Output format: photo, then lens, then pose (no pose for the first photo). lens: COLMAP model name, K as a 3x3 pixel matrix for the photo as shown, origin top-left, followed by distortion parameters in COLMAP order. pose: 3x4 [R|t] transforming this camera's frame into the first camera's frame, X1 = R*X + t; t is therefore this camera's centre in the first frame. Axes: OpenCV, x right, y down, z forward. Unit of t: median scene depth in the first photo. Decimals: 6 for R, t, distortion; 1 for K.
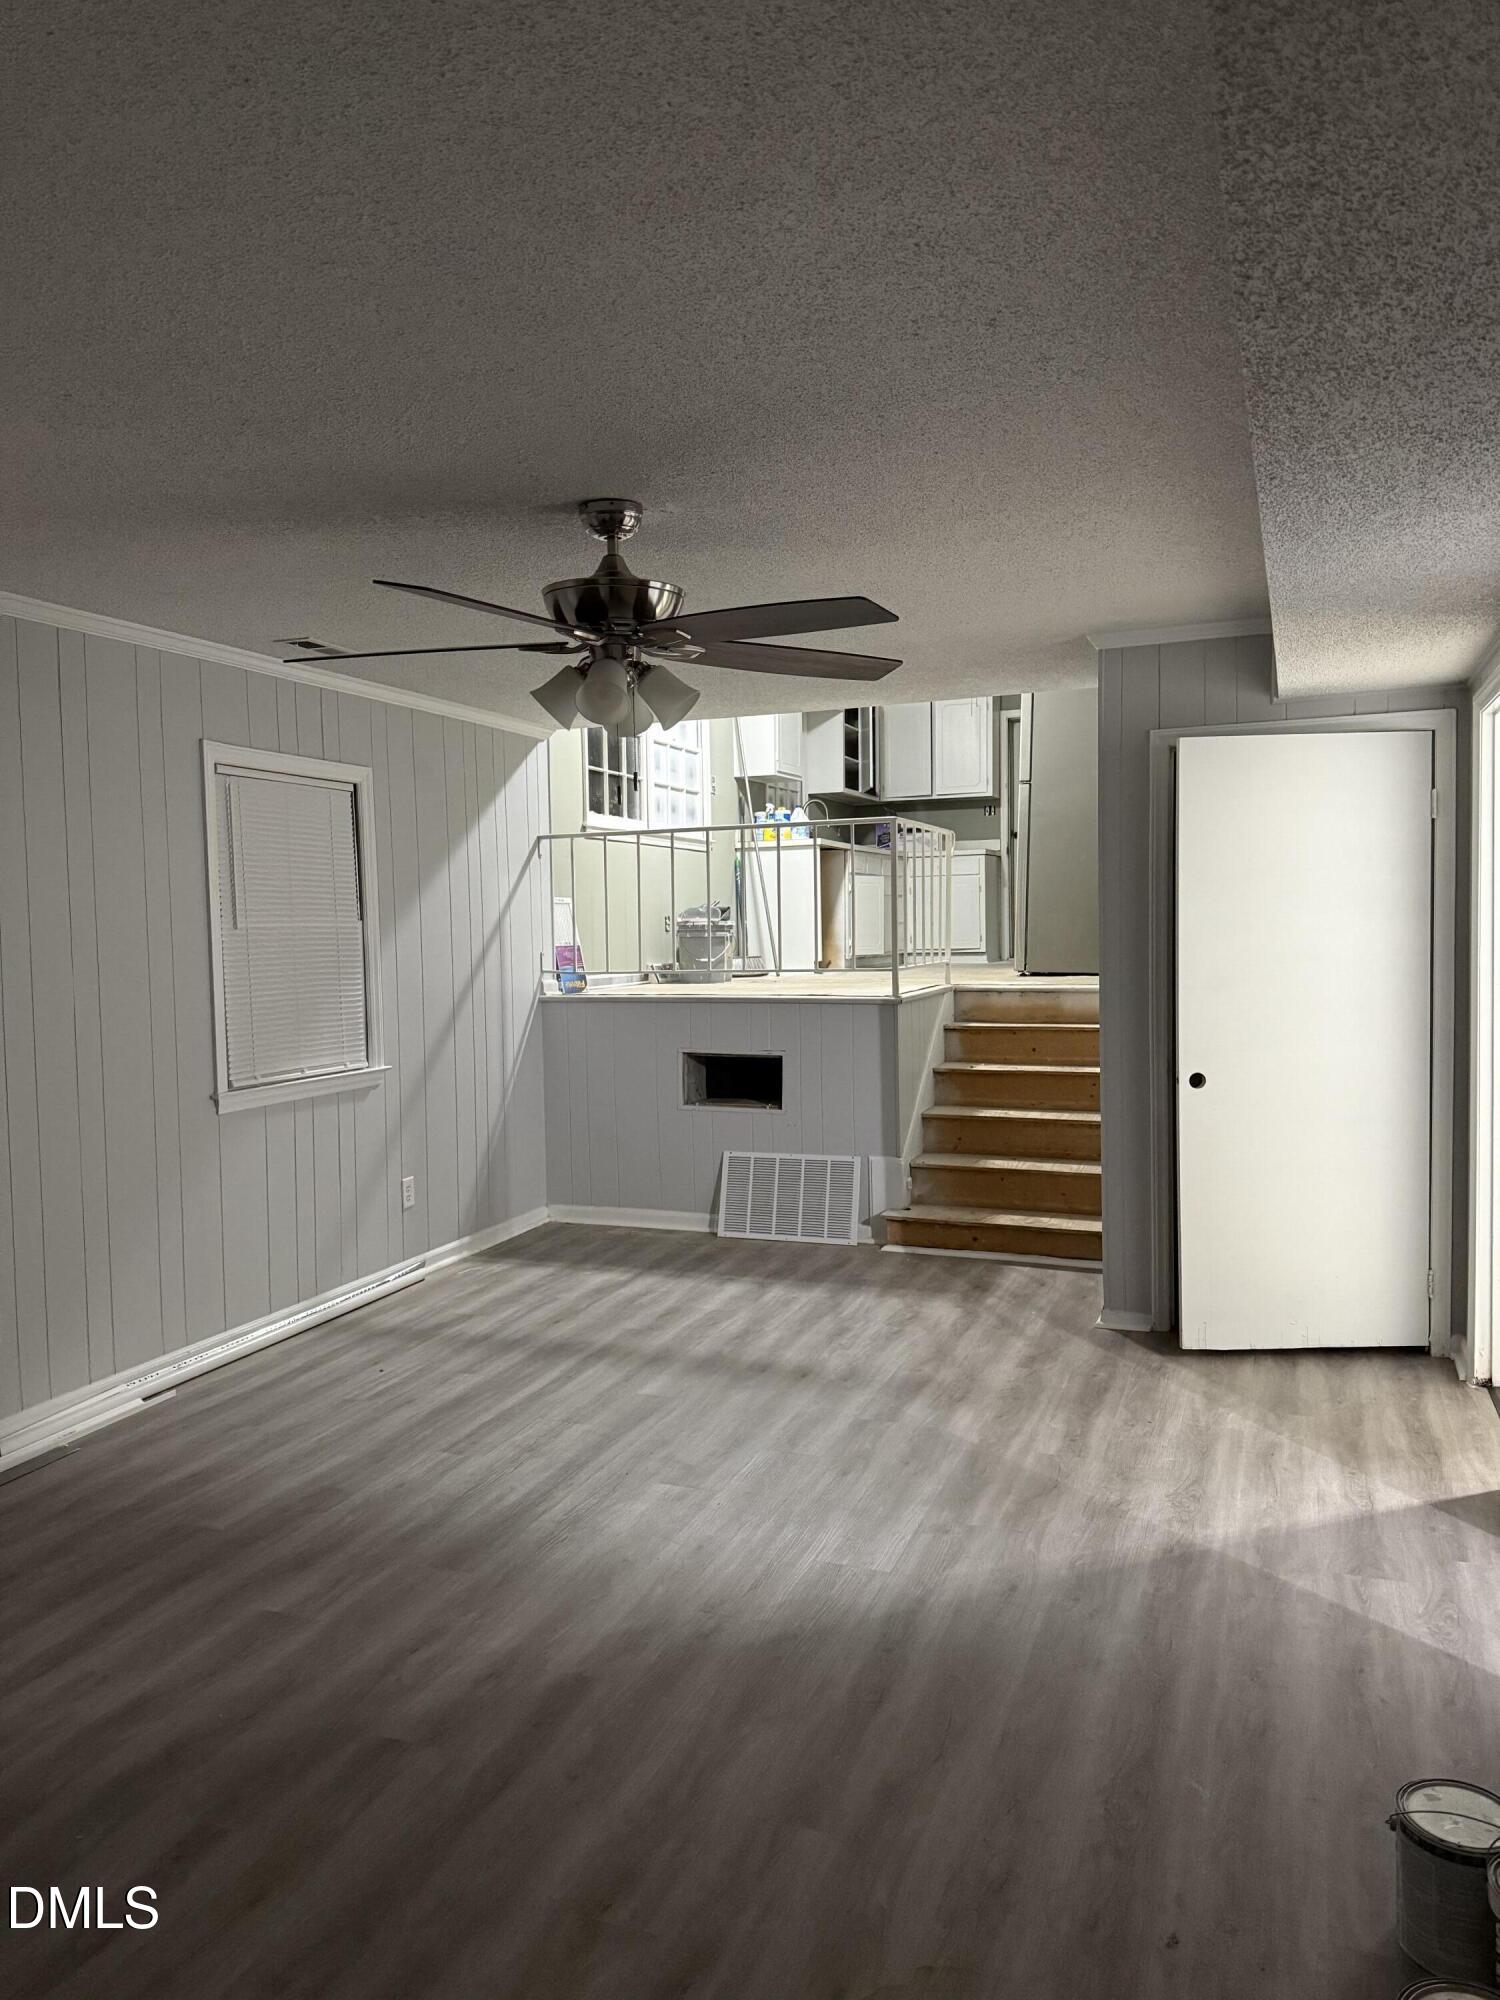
lens RADIAL K [[1395.3, 0, 749.0], [0, 1395.3, 997.3], [0, 0, 1]] dist [0.008935, -0.009023]
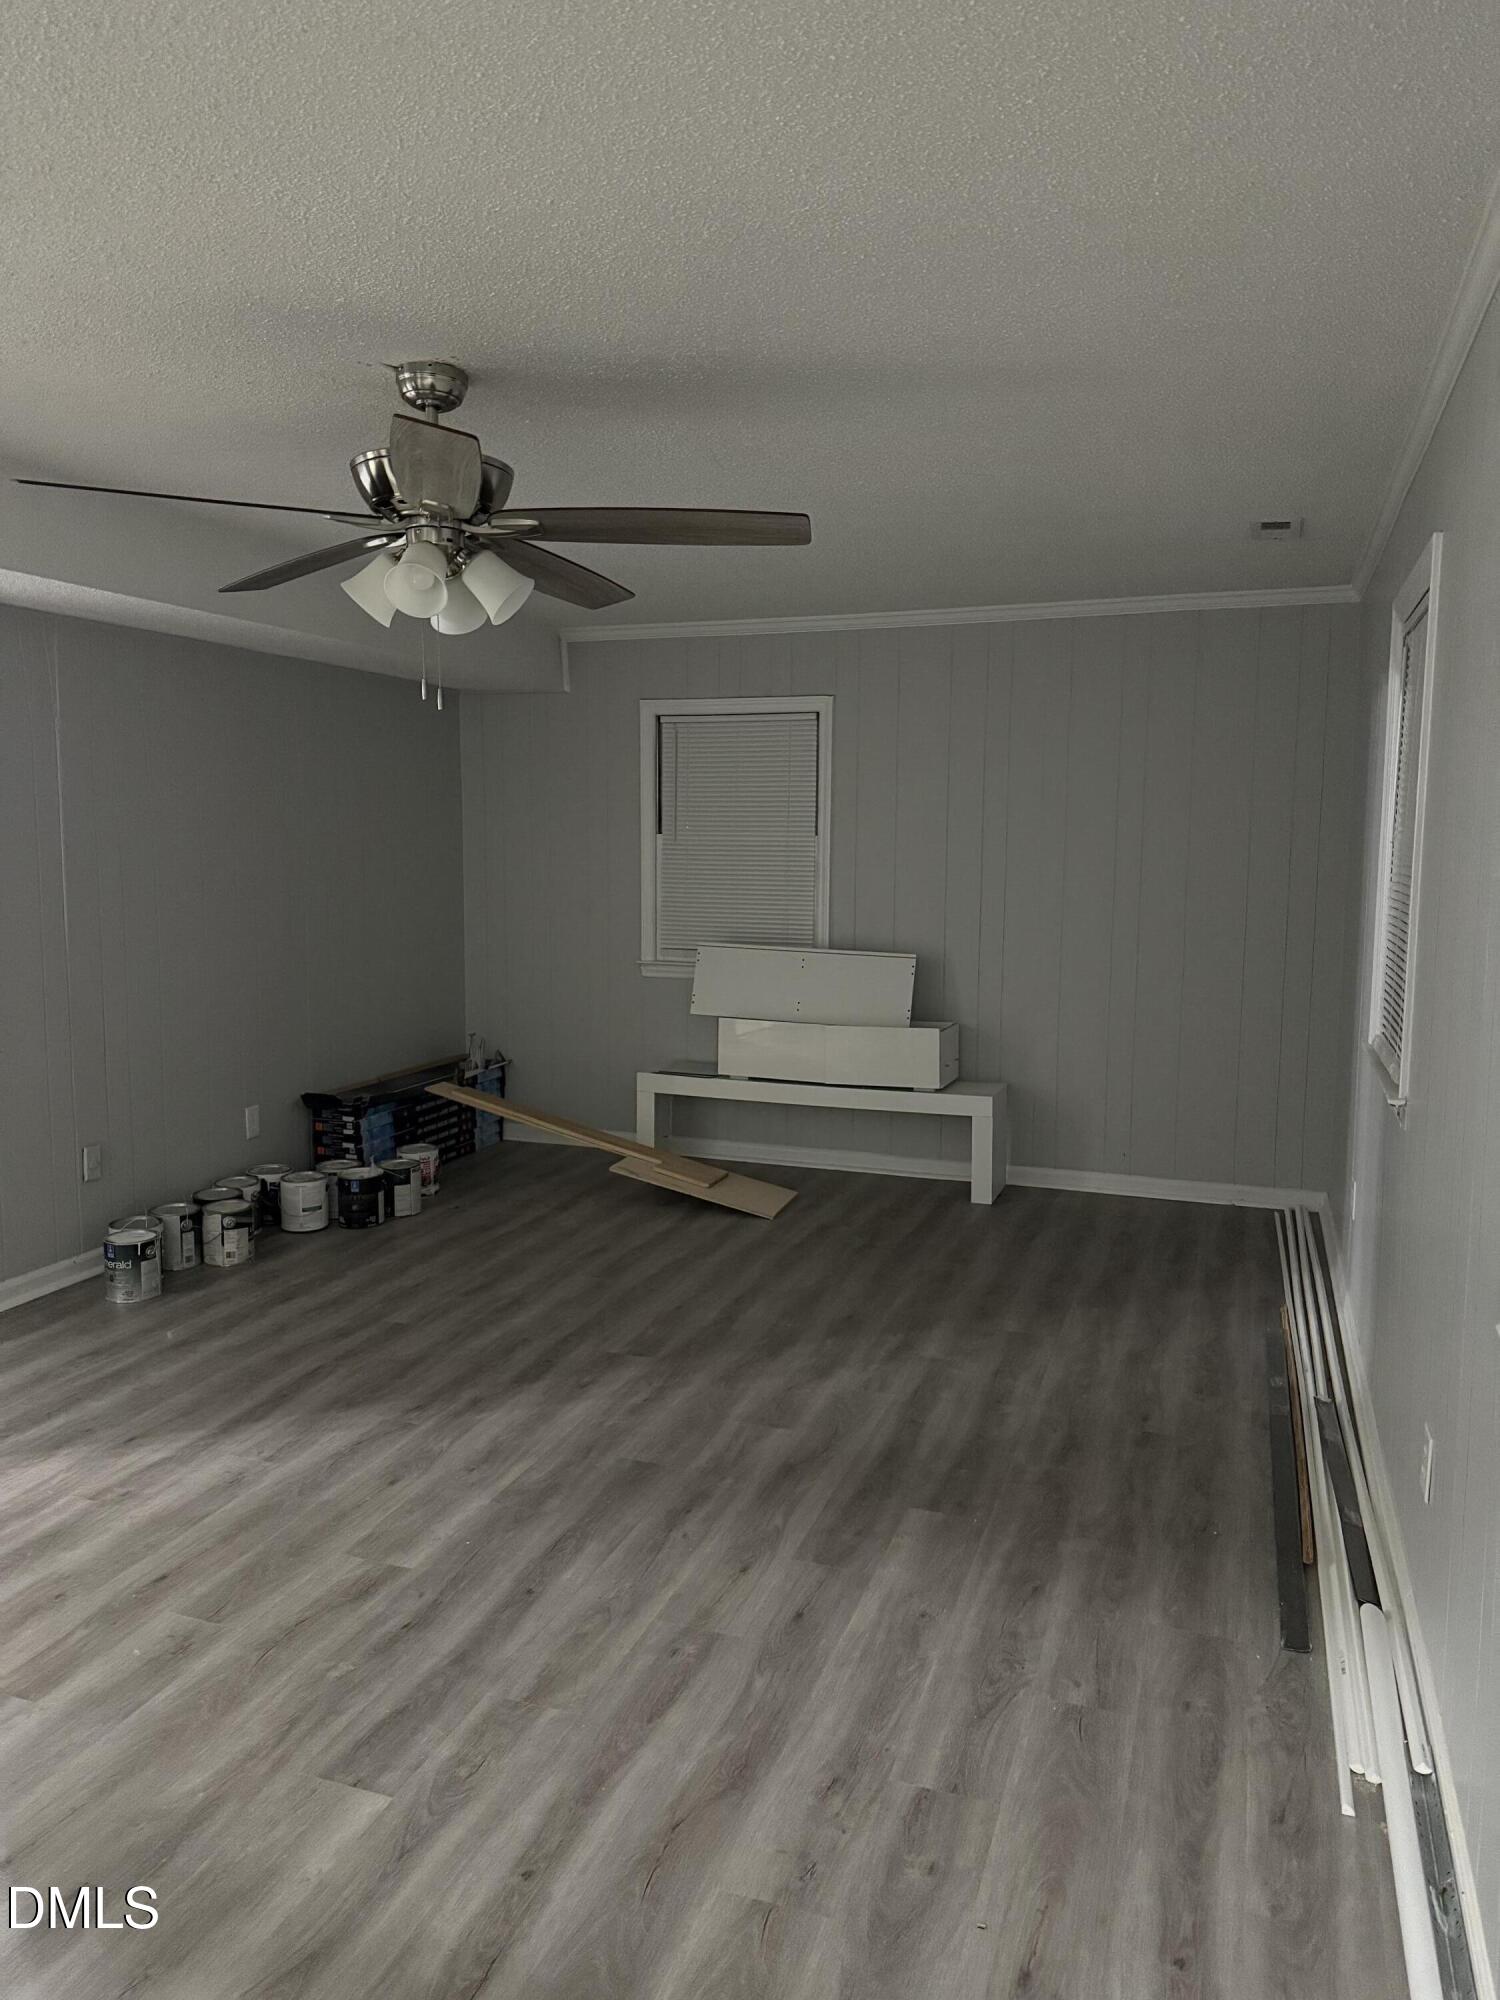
lens RADIAL K [[1395.3, 0, 749.1], [0, 1395.3, 998.6], [0, 0, 1]] dist [0.008935, -0.009023]
pose [[-0.999261, 0.024869, -0.029325, -0.240512], [0.019043, 0.982655, 0.184463, -0.106896], [0.033404, 0.183768, -0.982402, 1.732070]]
